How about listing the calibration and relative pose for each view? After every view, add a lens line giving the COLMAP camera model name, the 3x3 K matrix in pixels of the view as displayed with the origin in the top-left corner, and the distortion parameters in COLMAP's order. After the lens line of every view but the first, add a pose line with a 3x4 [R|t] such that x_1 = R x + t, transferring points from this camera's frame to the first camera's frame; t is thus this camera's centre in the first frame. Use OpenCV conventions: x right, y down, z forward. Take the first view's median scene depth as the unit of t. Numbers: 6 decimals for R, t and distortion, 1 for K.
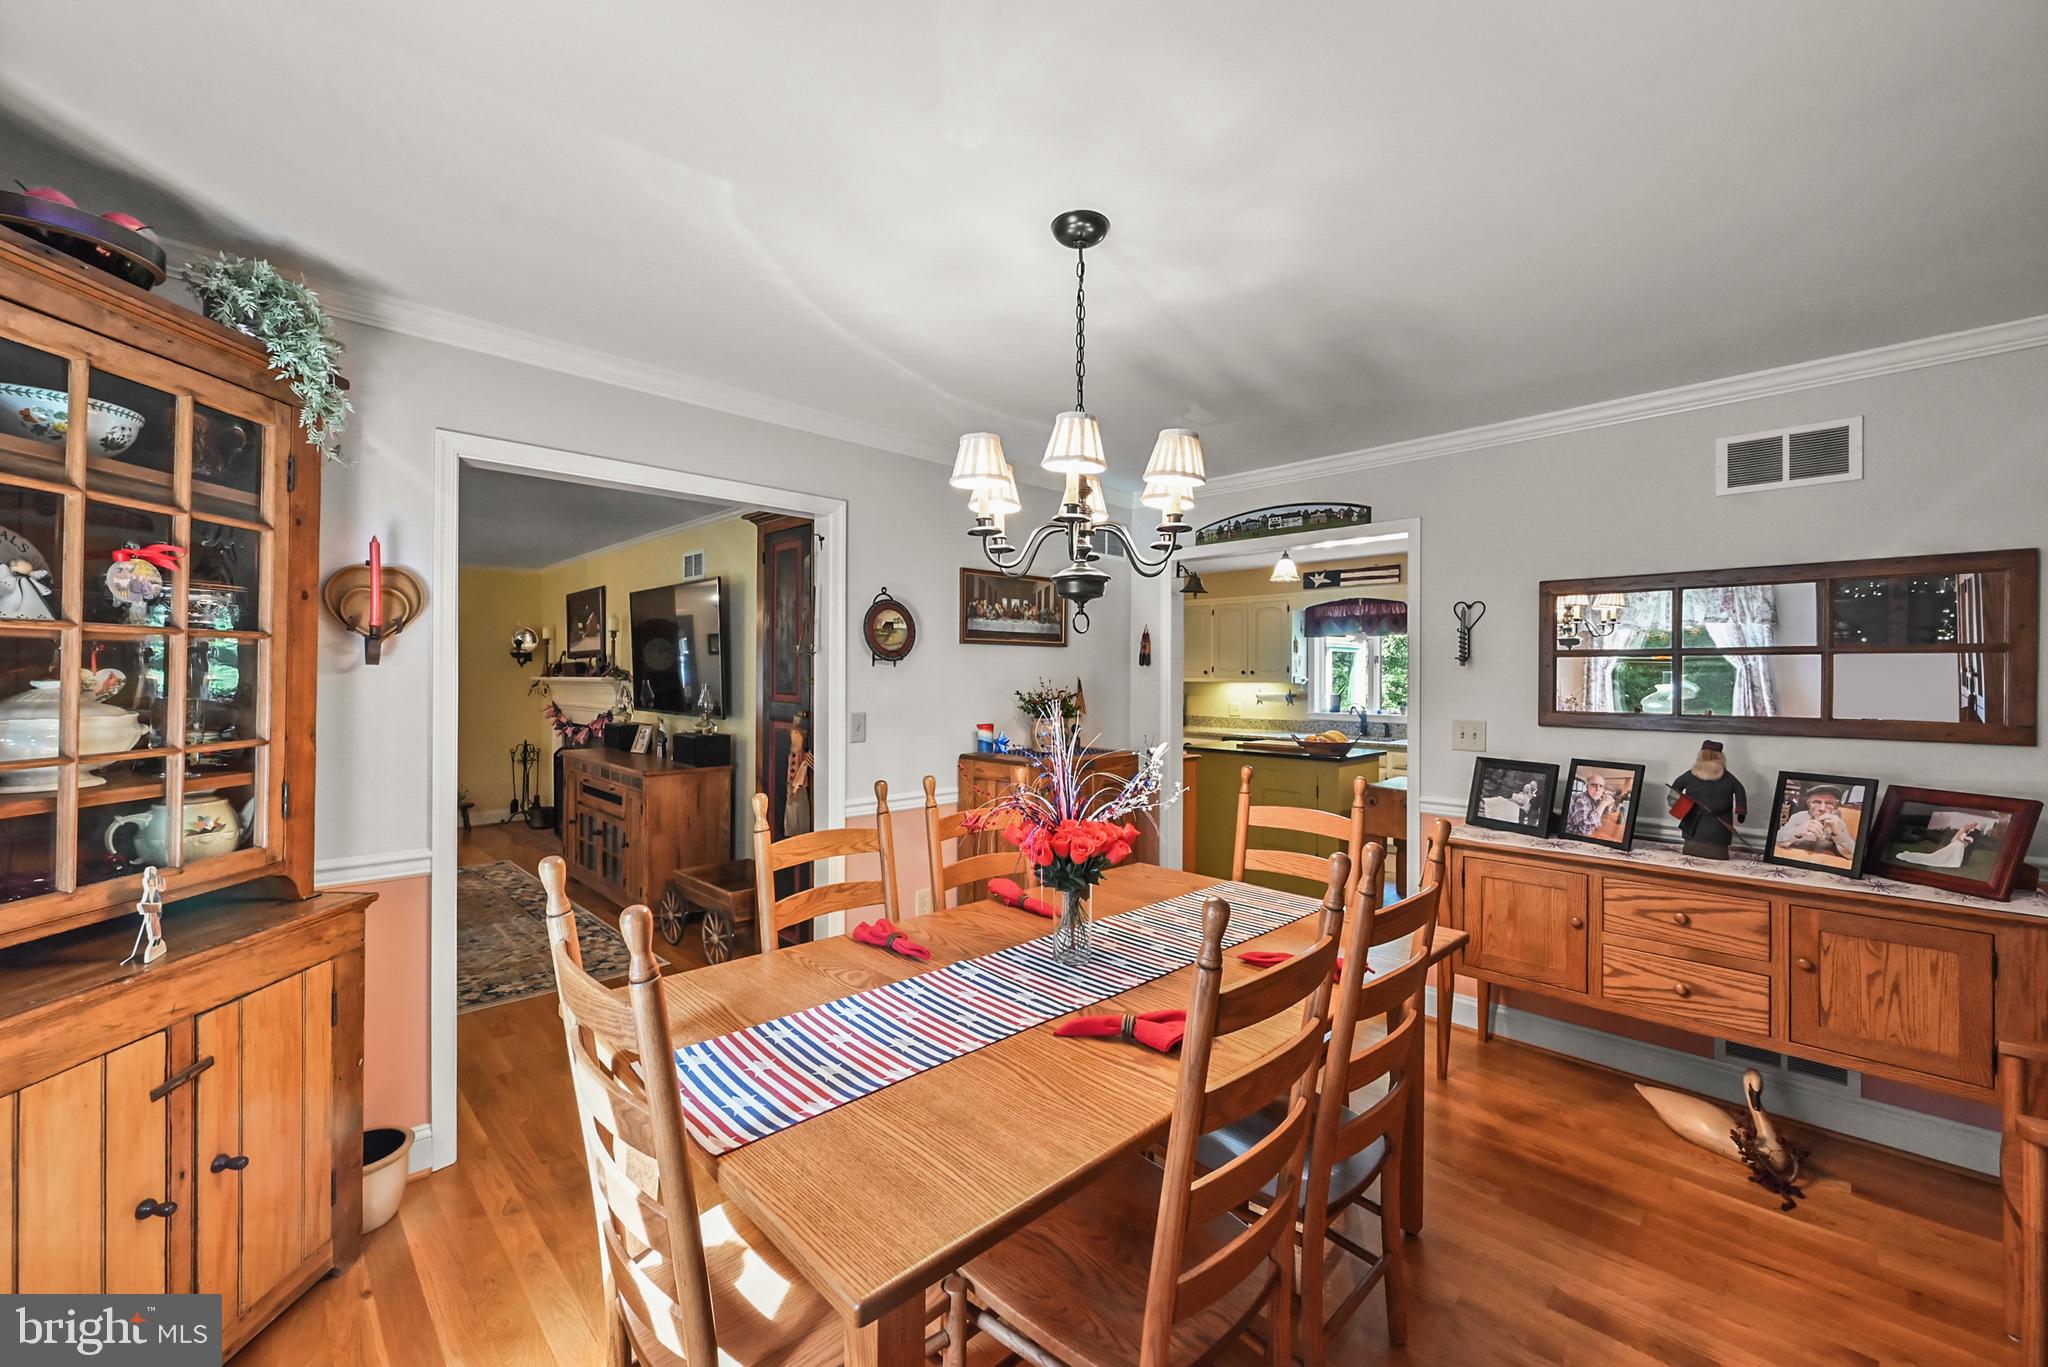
lens RADIAL K [[821.6, 0, 1020.5], [0, 821.6, 676.0], [0, 0, 1]] dist [-0.000645, -0.000021]
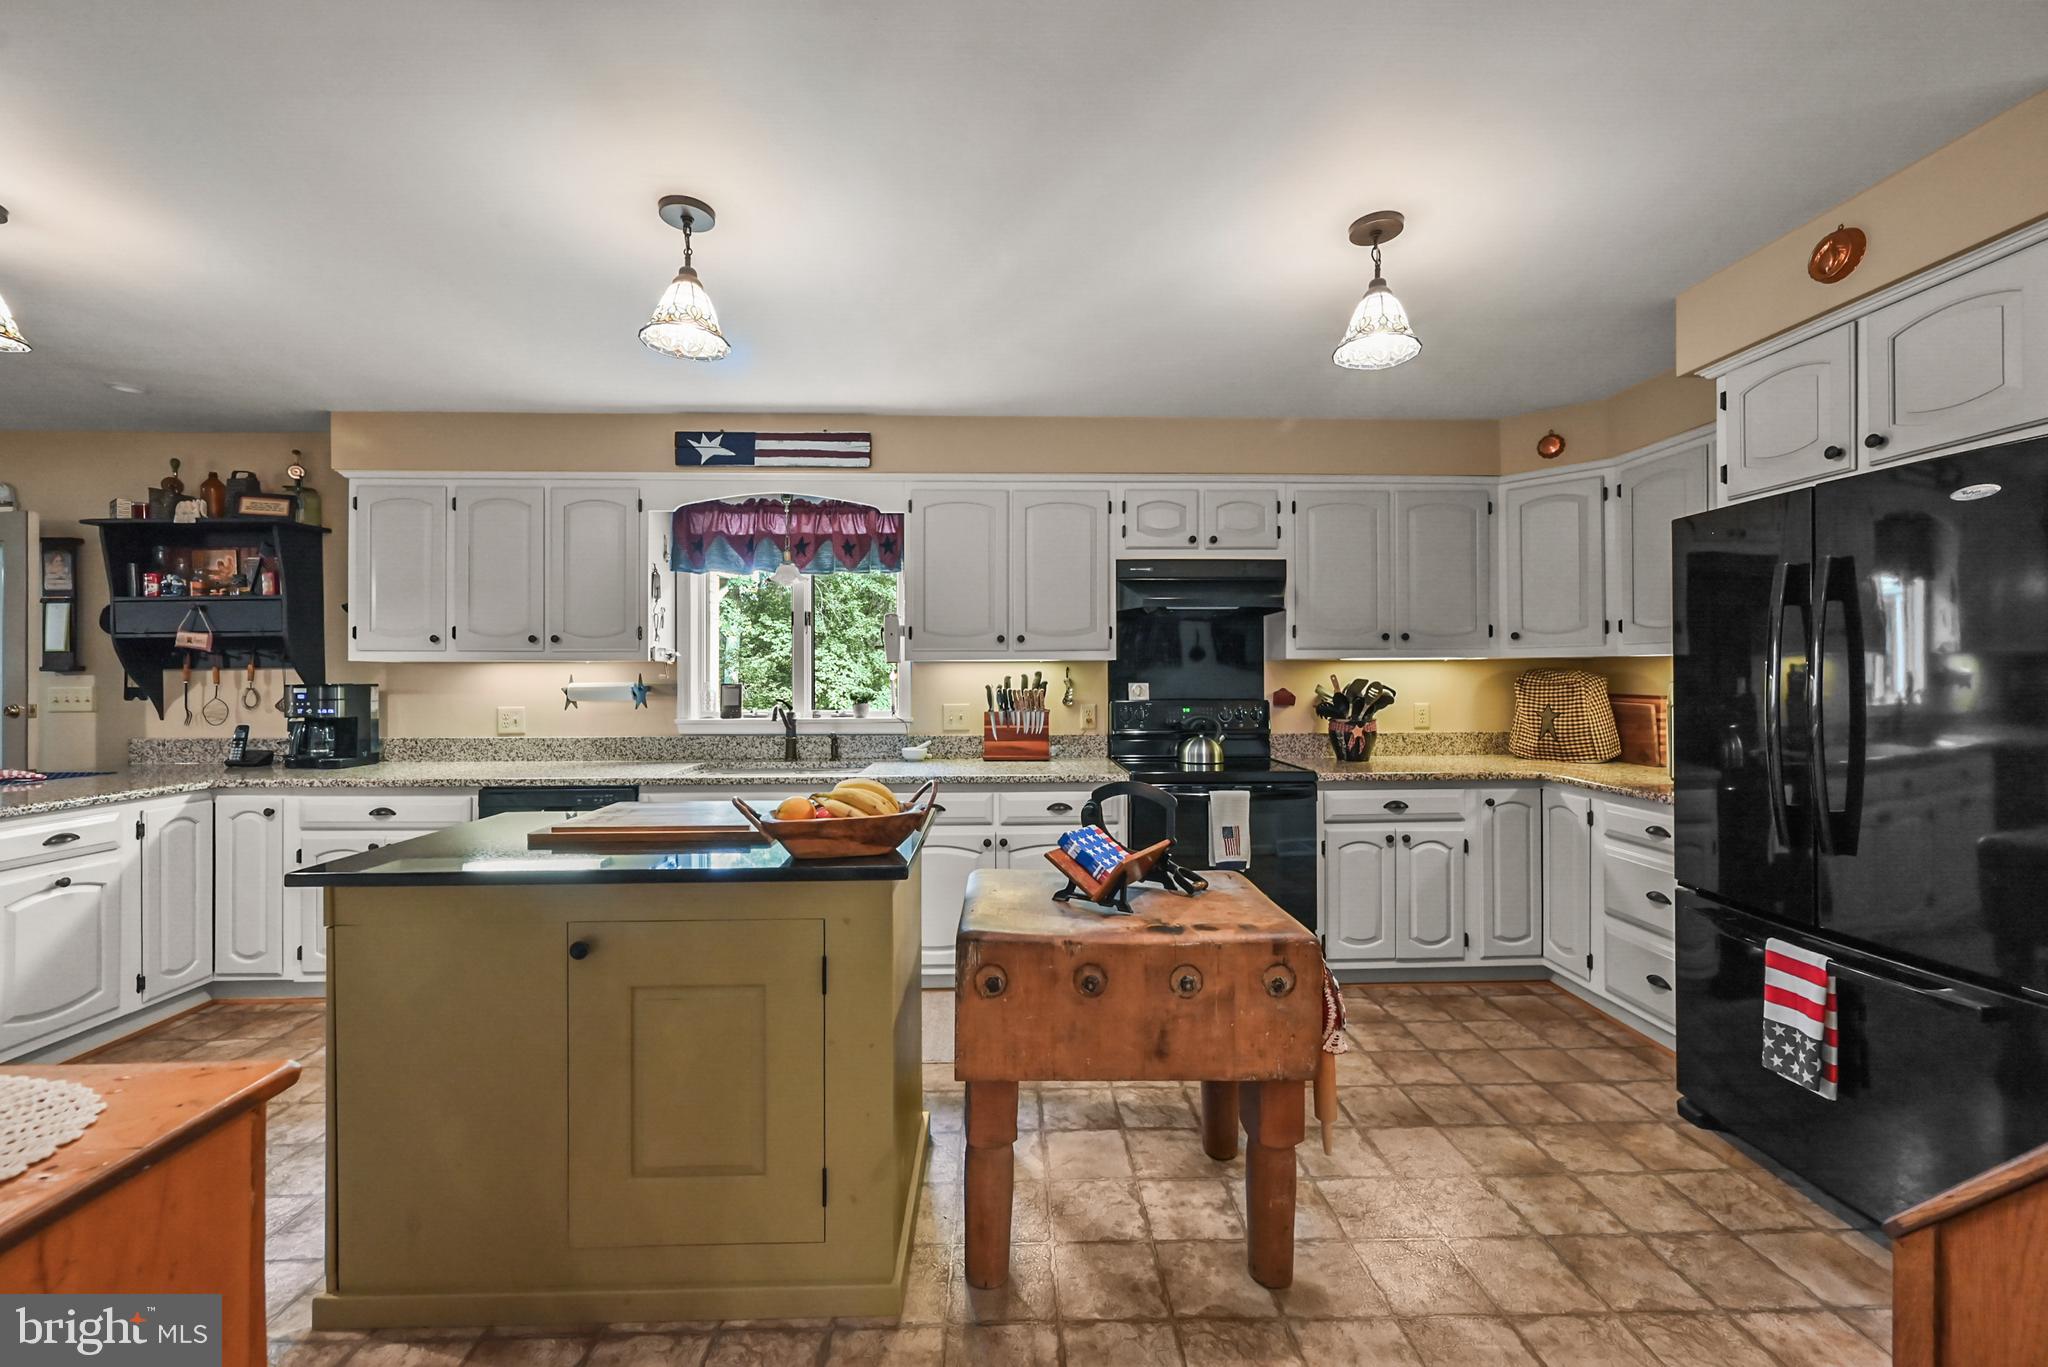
lens RADIAL K [[821.6, 0, 1020.5], [0, 821.6, 676.0], [0, 0, 1]] dist [-0.000645, -0.000021]
pose [[0.672551, -0.005770, 0.740028, 0.255389], [0.005757, 0.999980, 0.002565, 0.036772], [-0.740028, 0.002536, 0.672571, 1.090786]]
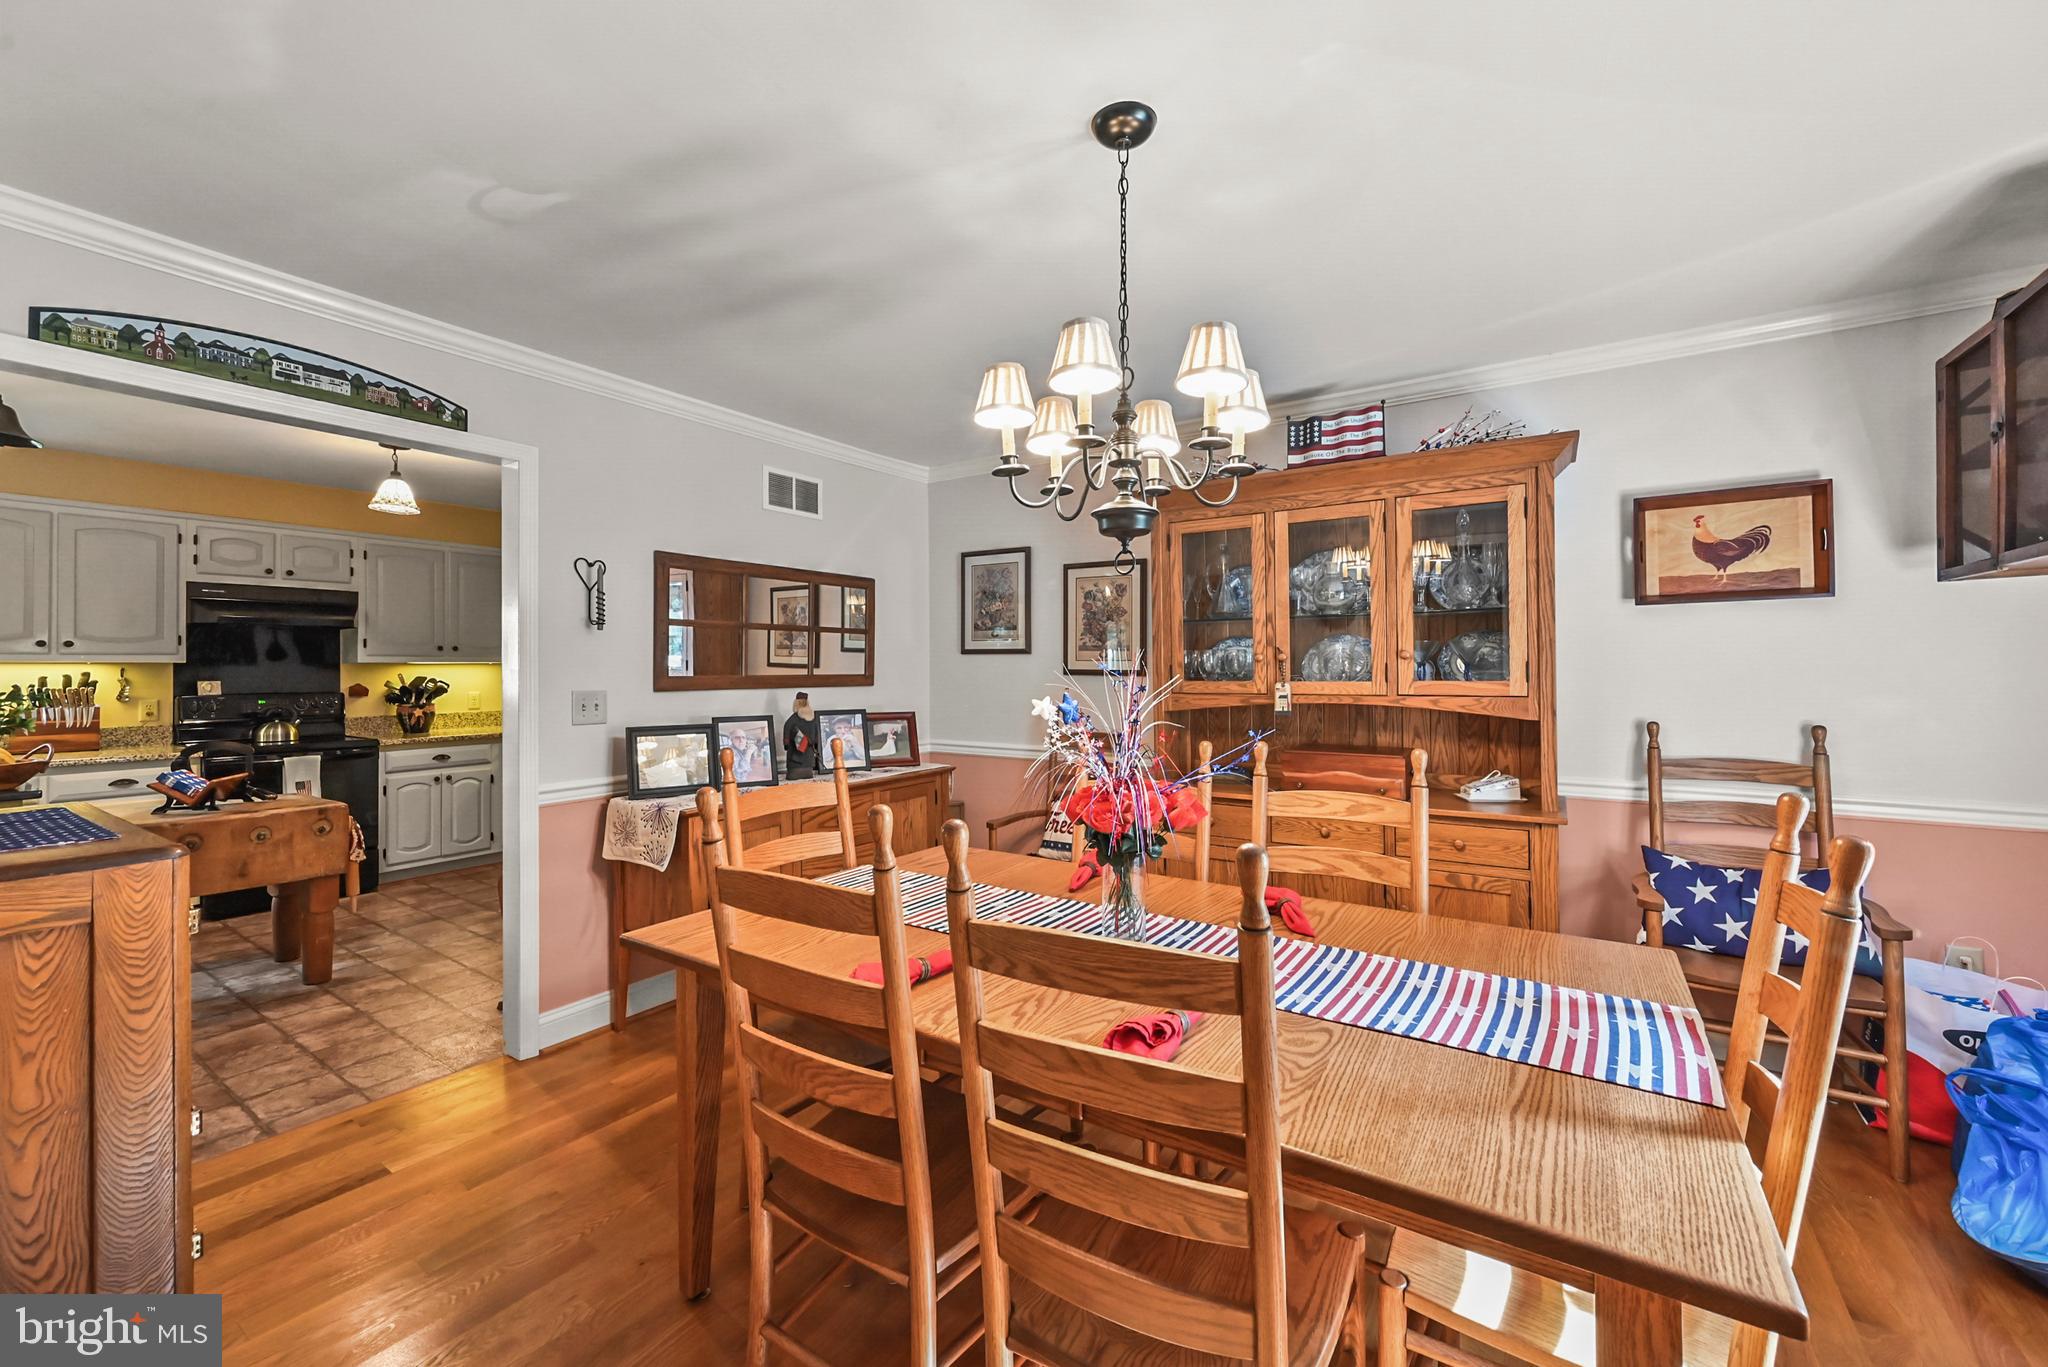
lens RADIAL K [[814.2, 0, 1028.5], [0, 814.2, 662.7], [0, 0, 1]] dist [-0.000228, -0.000421]
pose [[-0.215077, 0.002141, 0.976595, -0.413477], [0.001867, 0.999997, -0.001782, 0.024790], [-0.976595, 0.001440, -0.215080, 0.690624]]
